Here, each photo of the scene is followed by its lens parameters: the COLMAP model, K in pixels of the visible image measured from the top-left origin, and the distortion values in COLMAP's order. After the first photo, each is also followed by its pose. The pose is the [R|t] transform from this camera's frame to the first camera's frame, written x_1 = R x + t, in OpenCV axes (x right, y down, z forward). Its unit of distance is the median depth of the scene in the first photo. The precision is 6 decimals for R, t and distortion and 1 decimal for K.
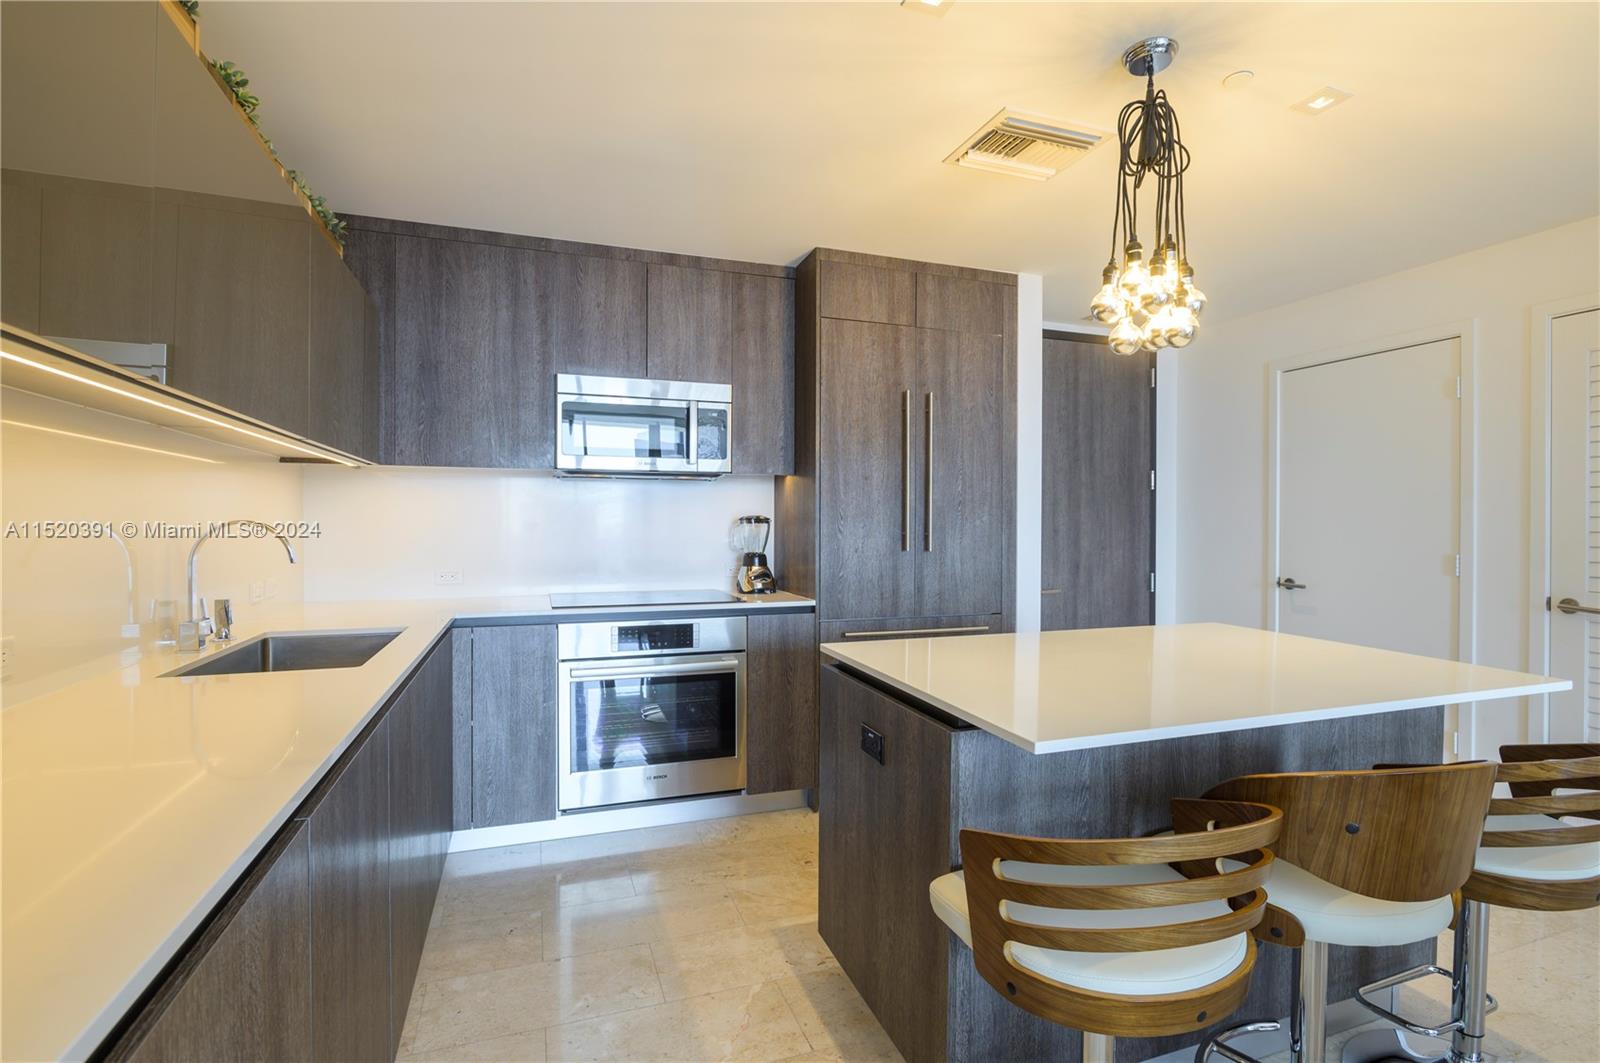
lens RADIAL K [[768.0, 0, 810.4], [0, 768.0, 527.8], [0, 0, 1]] dist [-0.011529, 0.000776]
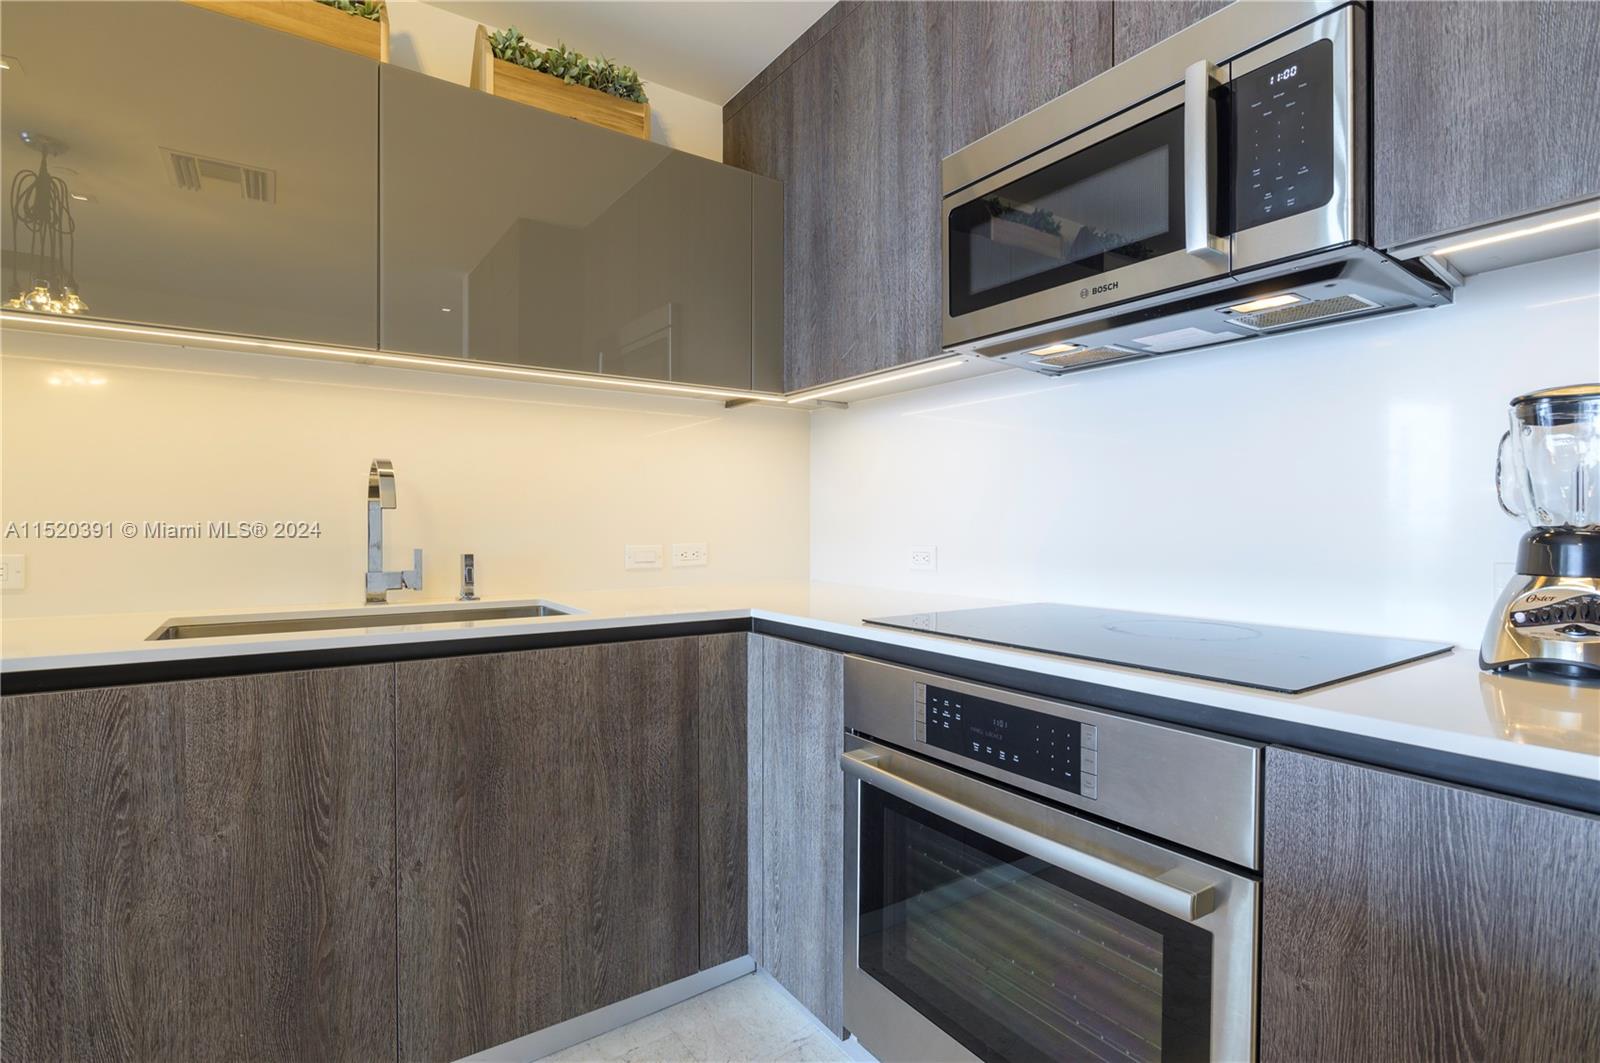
lens RADIAL K [[768.0, 0, 810.4], [0, 768.0, 527.8], [0, 0, 1]] dist [-0.011529, 0.000776]
pose [[0.262464, 0.001619, -0.964941, 0.132780], [-0.008744, 0.999962, -0.000701, 0.041928], [0.964902, 0.008621, 0.262468, 0.791623]]
